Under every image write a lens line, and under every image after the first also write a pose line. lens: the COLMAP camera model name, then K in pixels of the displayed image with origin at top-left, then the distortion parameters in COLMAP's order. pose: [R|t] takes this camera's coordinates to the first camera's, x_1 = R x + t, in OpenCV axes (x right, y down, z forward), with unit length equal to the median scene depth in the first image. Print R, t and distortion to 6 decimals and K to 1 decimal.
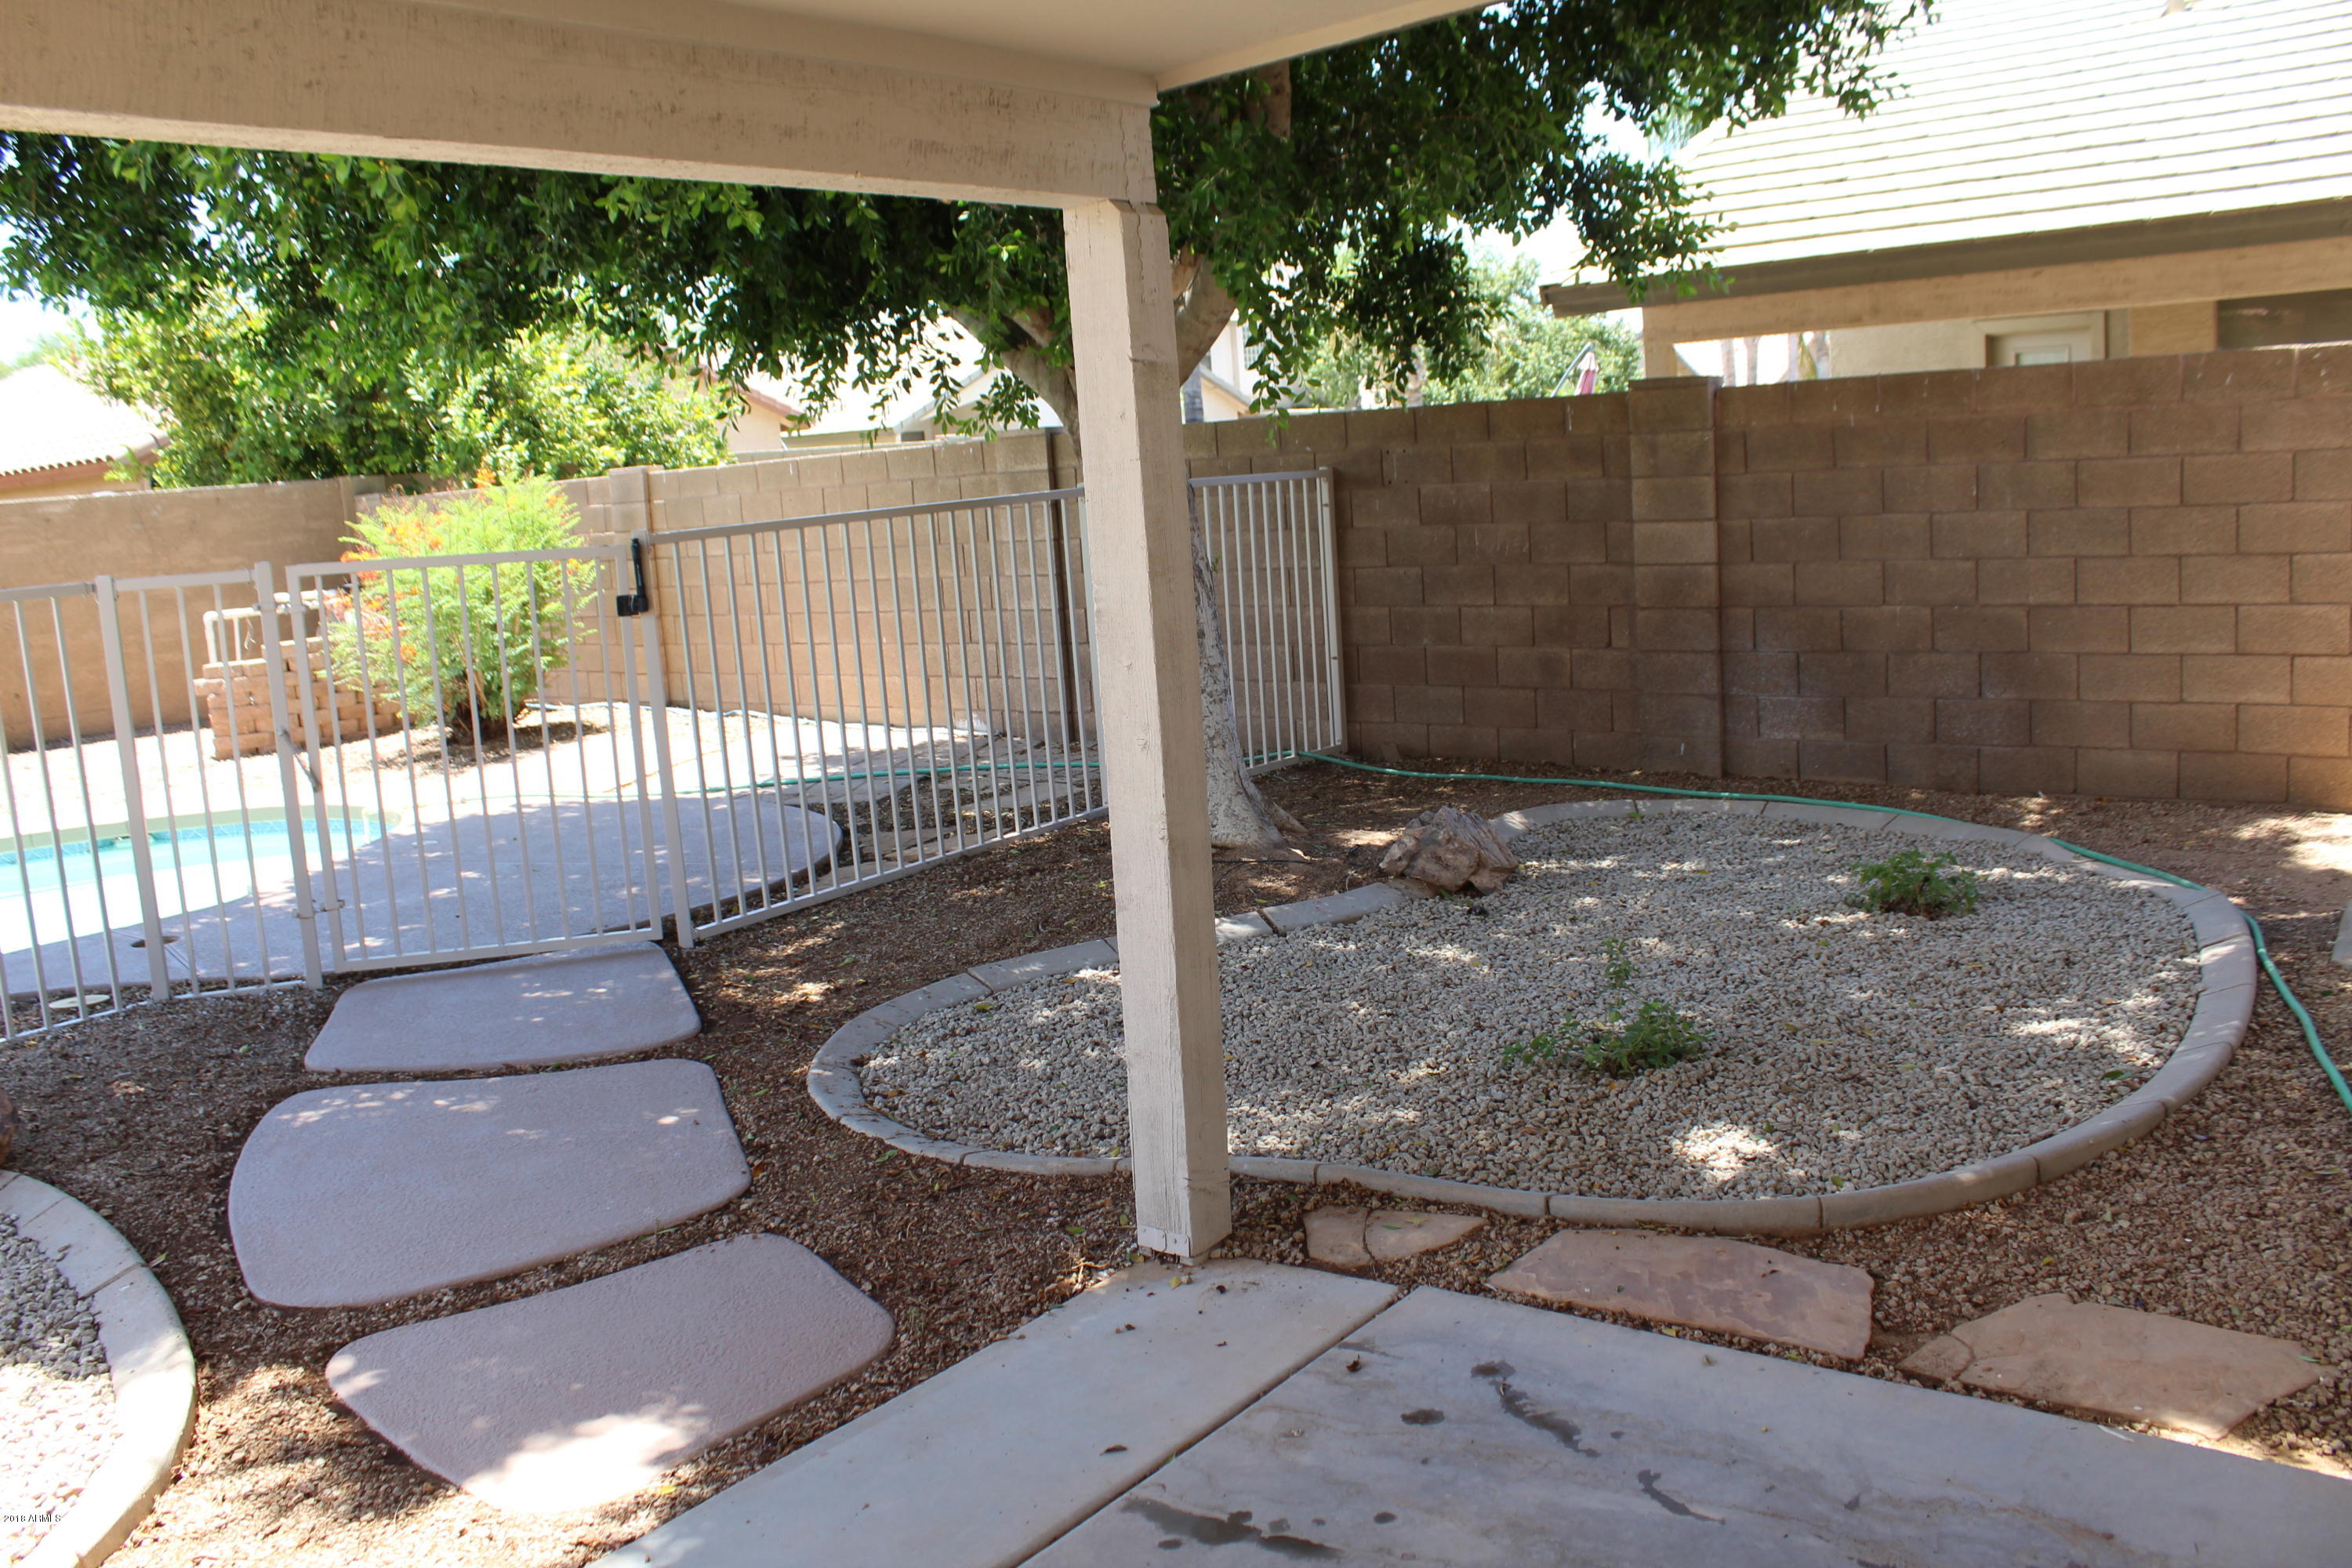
lens RADIAL K [[1951.8, 0, 1170.7], [0, 1951.8, 782.6], [0, 0, 1]] dist [-0.163759, 0.149476]
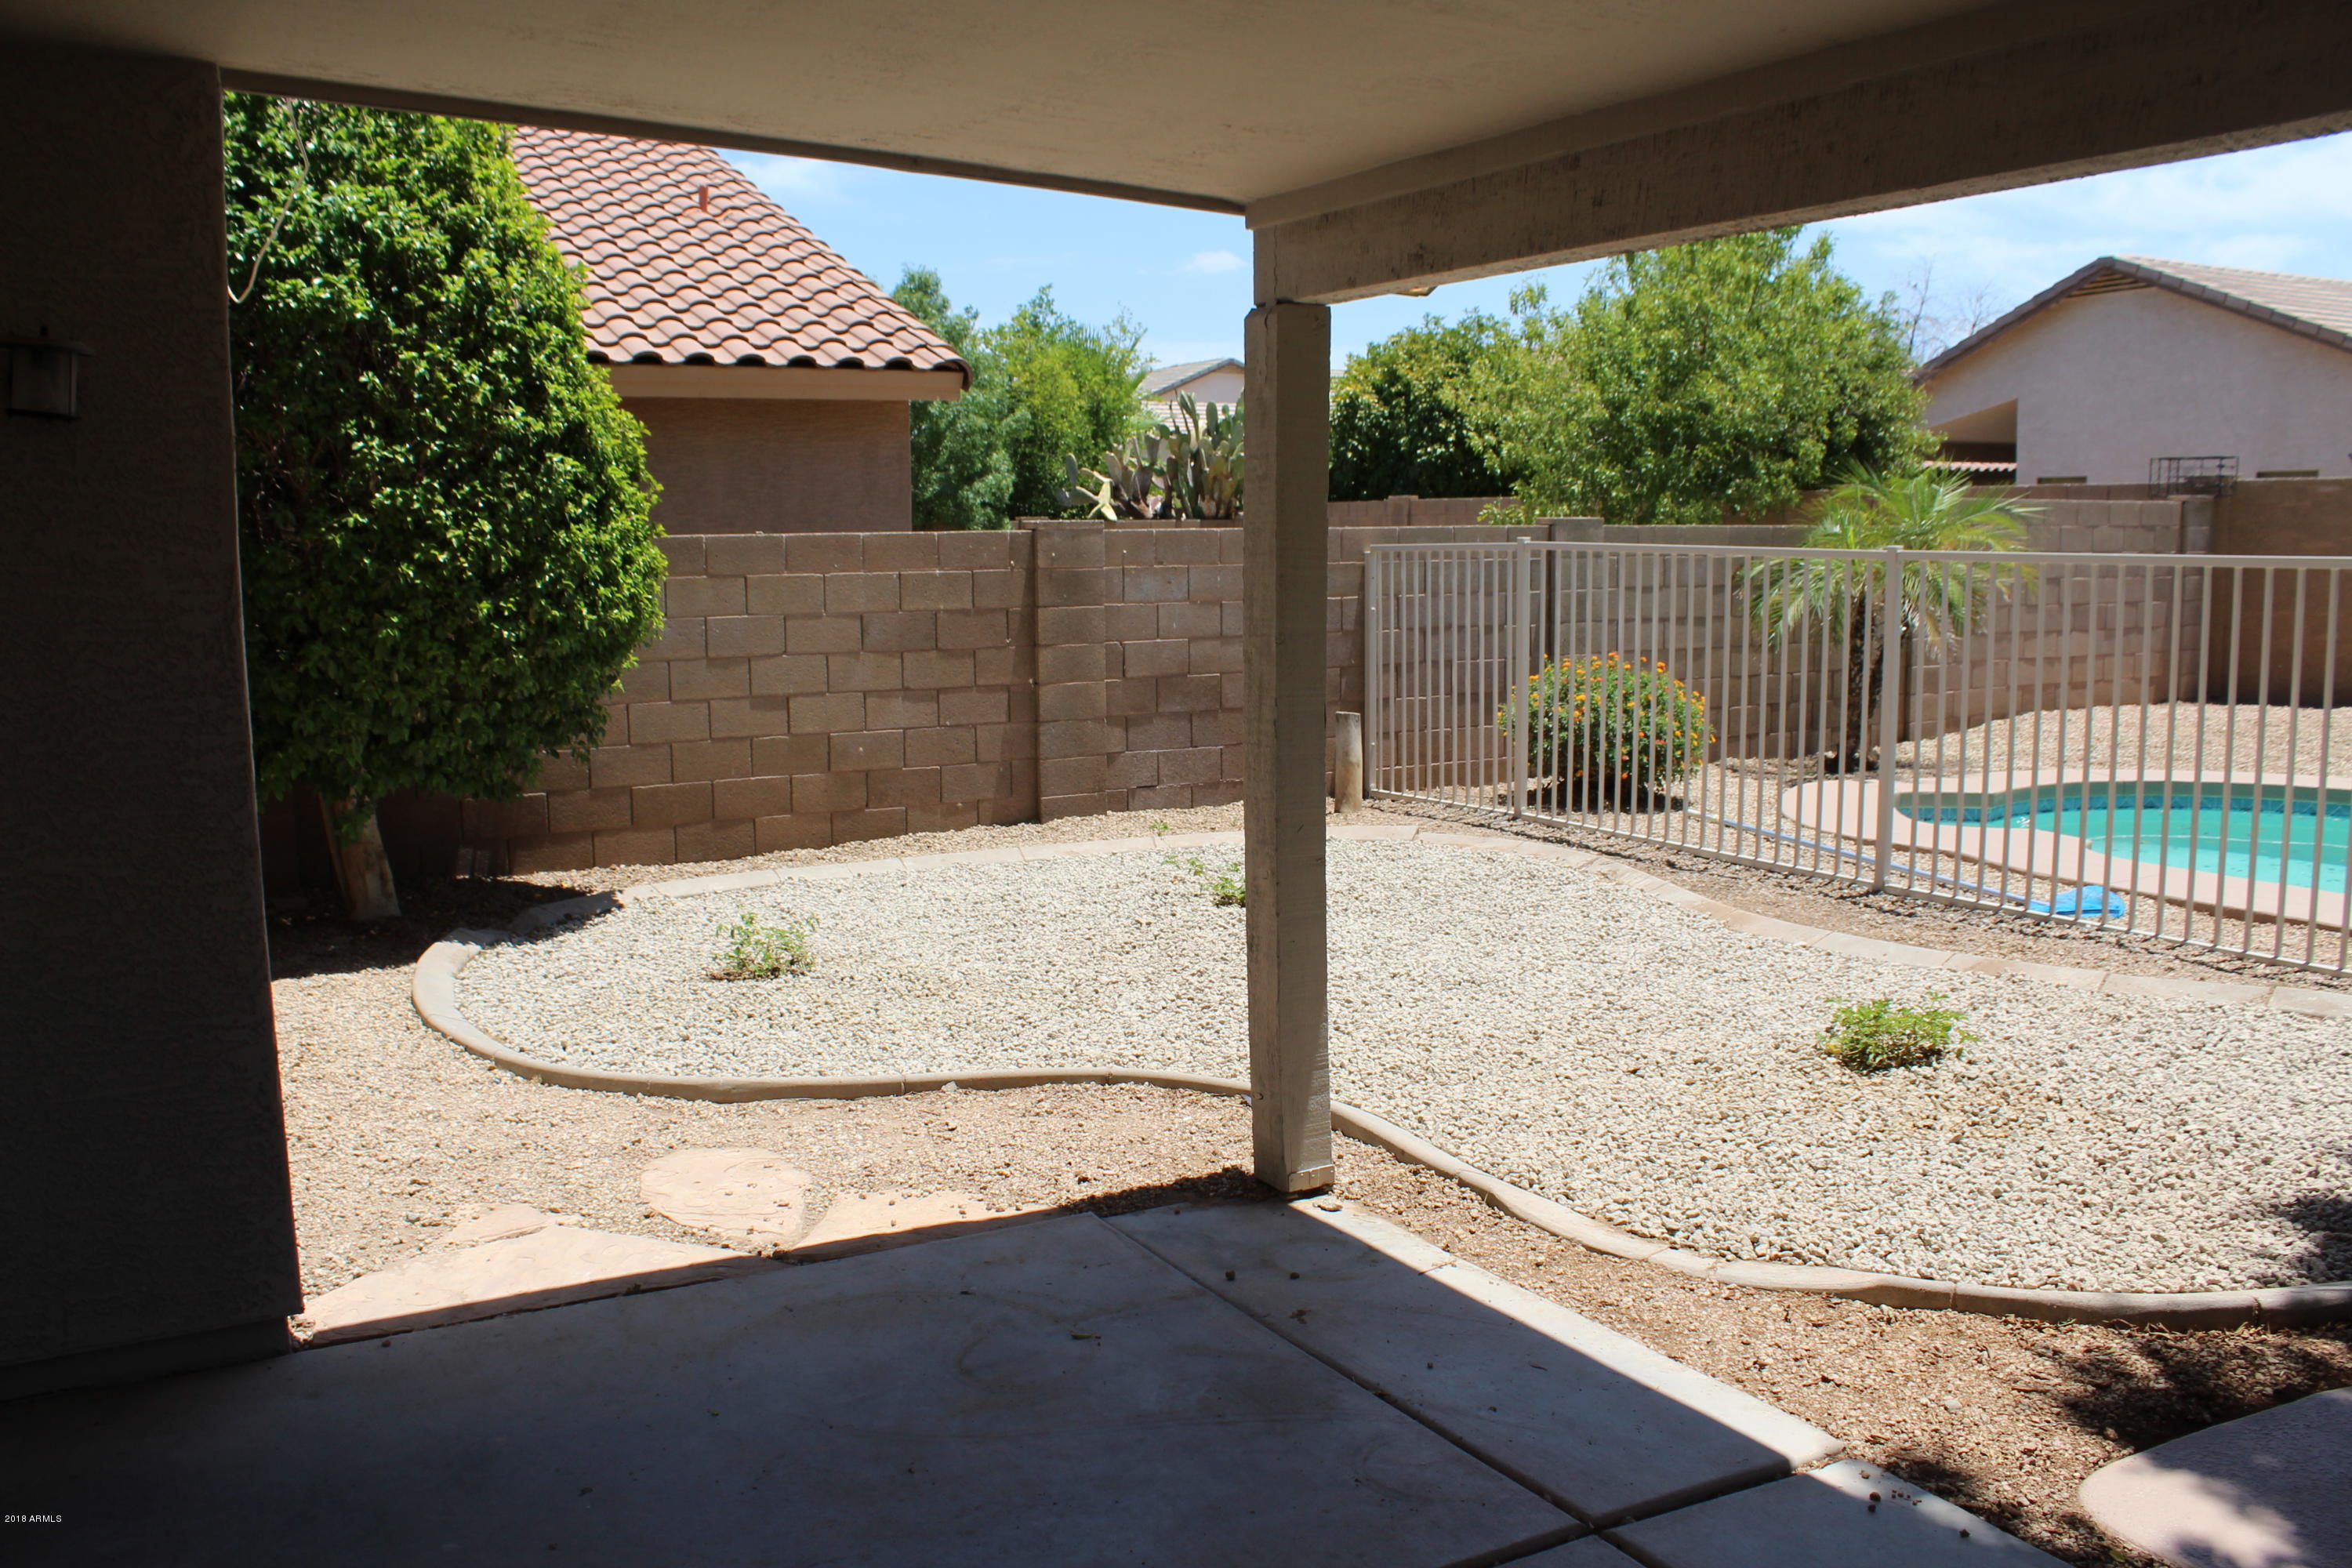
lens RADIAL K [[1951.8, 0, 1170.7], [0, 1951.8, 782.6], [0, 0, 1]] dist [-0.163759, 0.149476]
pose [[-0.370515, 0.193399, -0.908469, 0.442015], [-0.118552, 0.960236, 0.252770, -0.115364], [0.921230, 0.201356, -0.332854, 0.506033]]
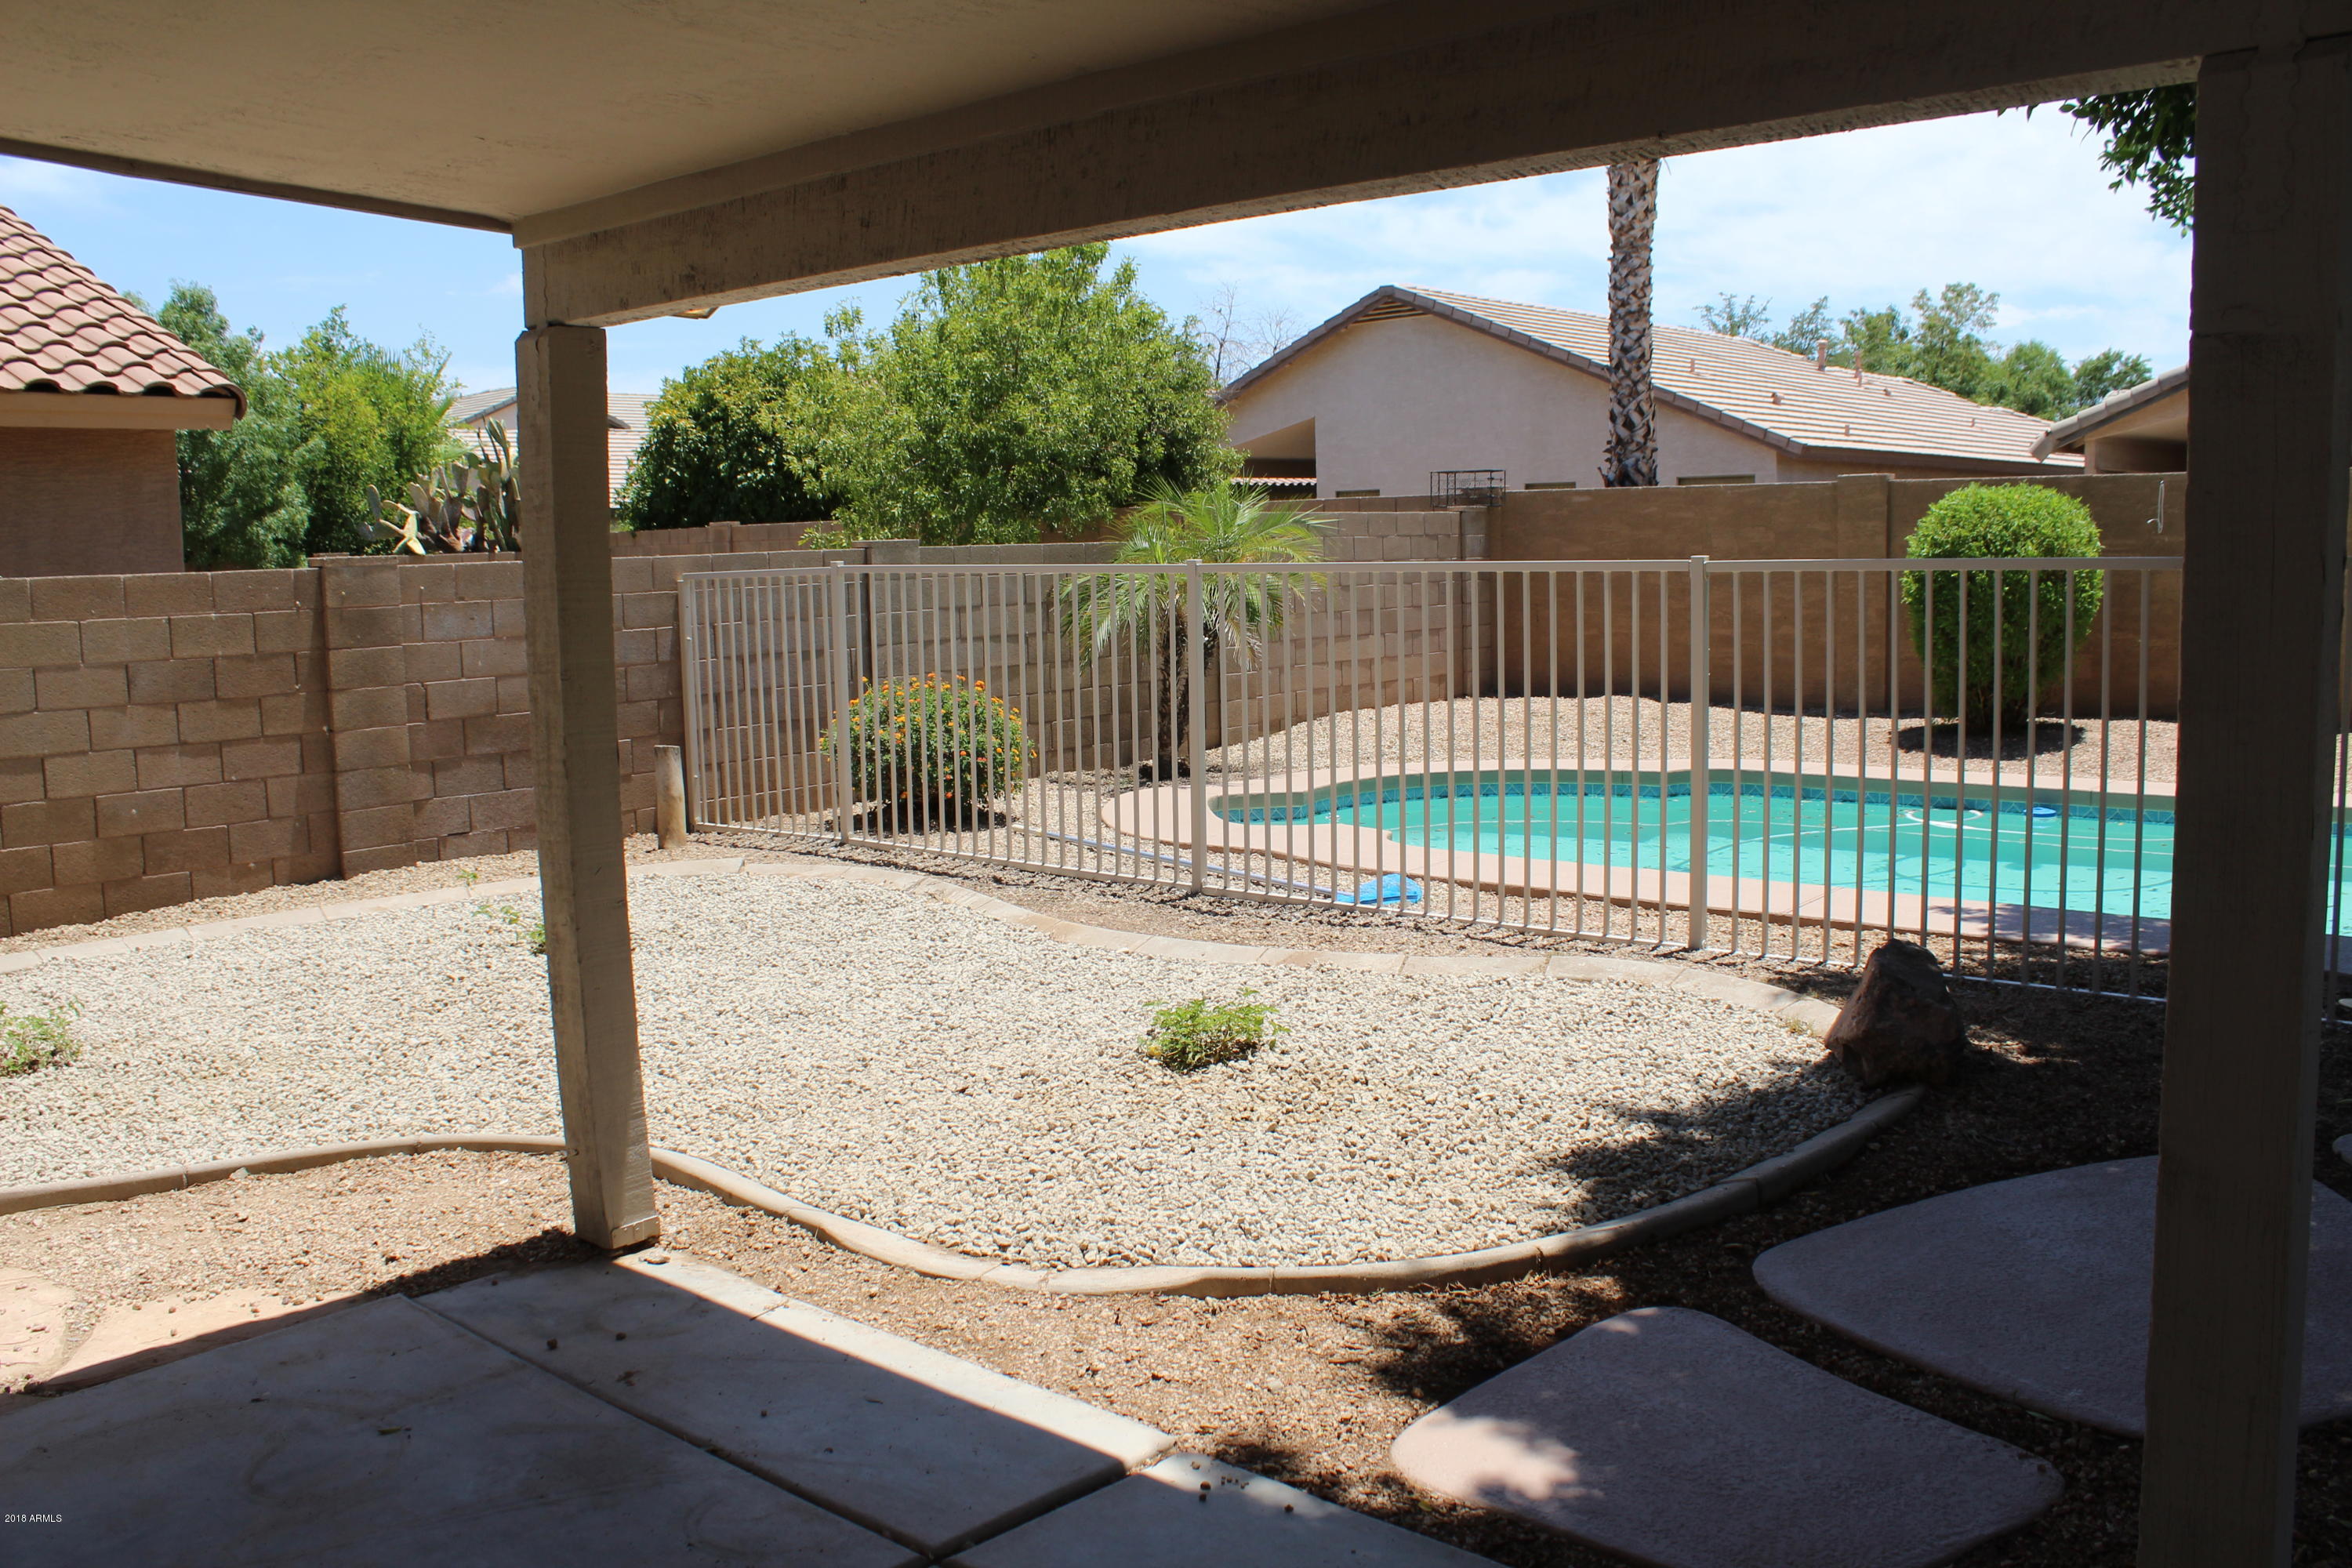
lens RADIAL K [[1951.8, 0, 1170.7], [0, 1951.8, 782.6], [0, 0, 1]] dist [-0.163759, 0.149476]
pose [[-0.045653, 0.193868, -0.979965, 0.424909], [-0.139286, 0.970170, 0.198419, -0.117880], [0.989199, 0.145553, -0.017288, 0.527138]]
